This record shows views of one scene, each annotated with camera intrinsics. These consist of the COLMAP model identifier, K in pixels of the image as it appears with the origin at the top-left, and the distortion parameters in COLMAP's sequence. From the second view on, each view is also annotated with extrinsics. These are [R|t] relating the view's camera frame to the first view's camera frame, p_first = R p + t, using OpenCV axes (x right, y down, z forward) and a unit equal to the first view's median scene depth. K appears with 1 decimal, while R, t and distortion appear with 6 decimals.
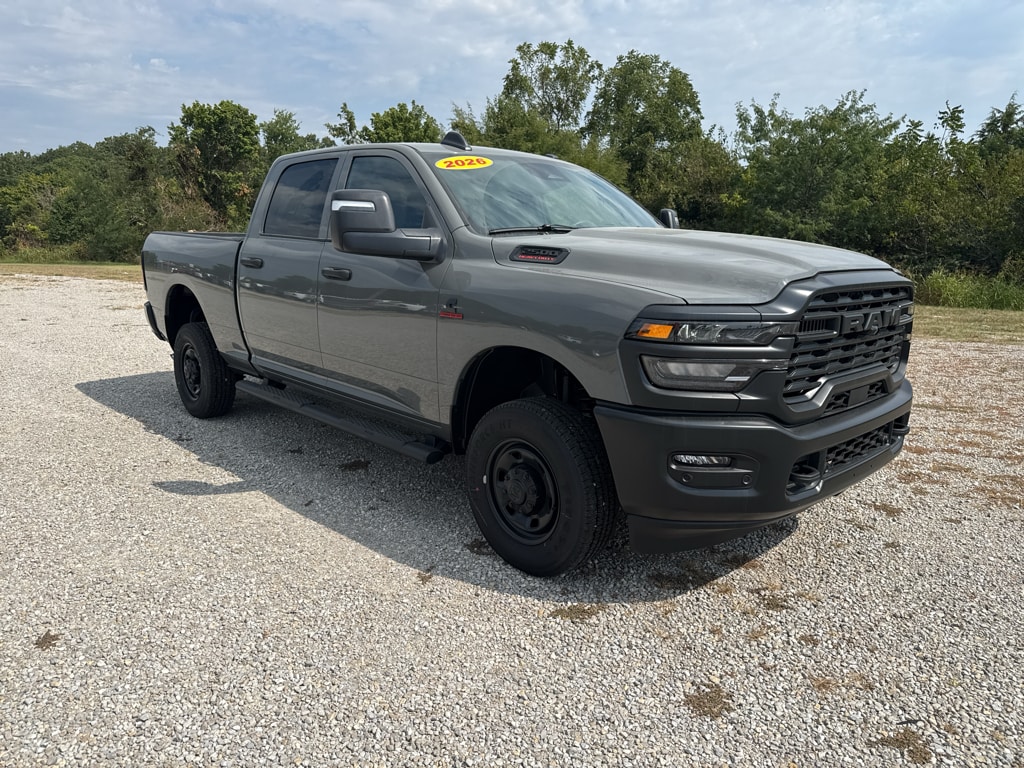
lens RADIAL K [[737.9, 0, 547.3], [0, 737.9, 385.2], [0, 0, 1]] dist [0.042345, 0.001265]
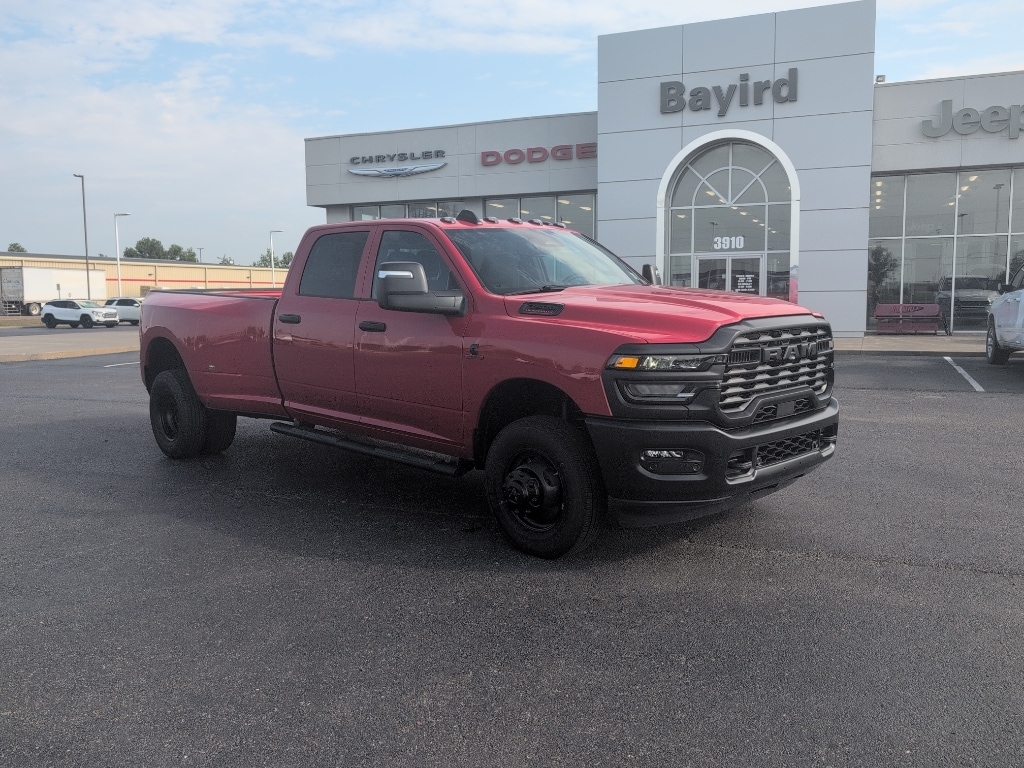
lens RADIAL K [[841.7, 0, 550.7], [0, 841.7, 346.3], [0, 0, 1]] dist [0.165015, 0.000472]
pose [[0.999593, -0.025840, 0.012066, -0.015304], [0.027025, 0.993407, -0.111413, 0.063902], [-0.009108, 0.111694, 0.993701, -0.541147]]
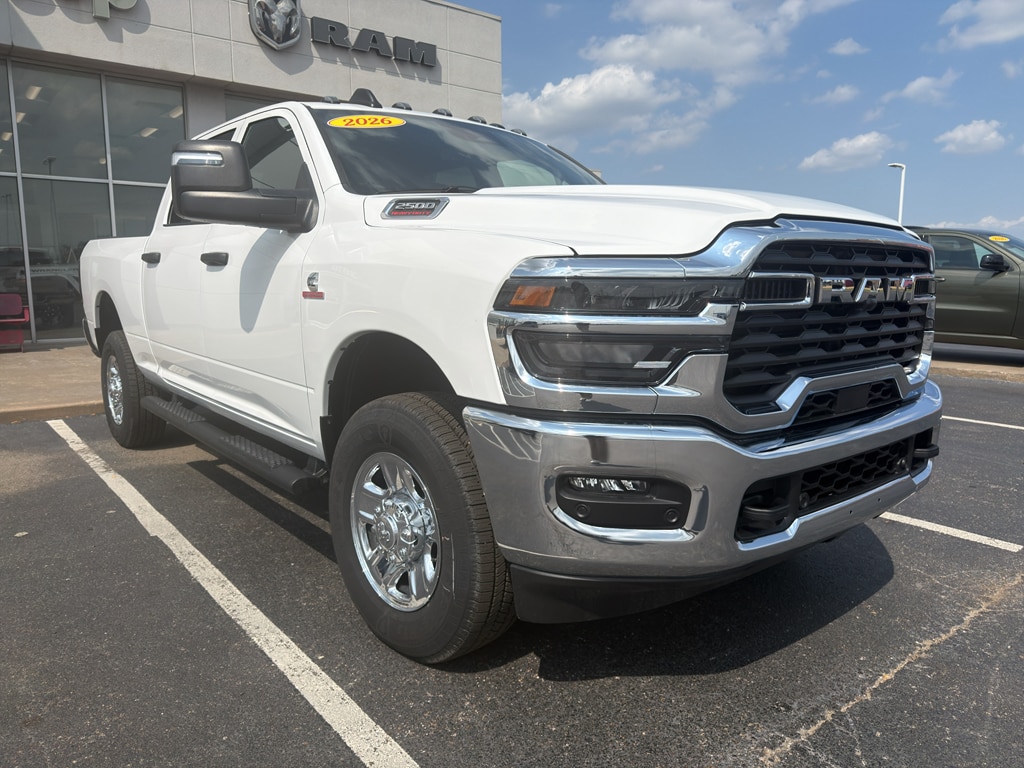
lens RADIAL K [[737.9, 0, 547.3], [0, 737.9, 385.2], [0, 0, 1]] dist [0.042345, 0.001265]
pose [[0.997985, 0.000215, -0.063446, 0.181635], [-0.003534, 0.998630, -0.052202, 0.040780], [0.063347, 0.052321, 0.996619, 0.289953]]
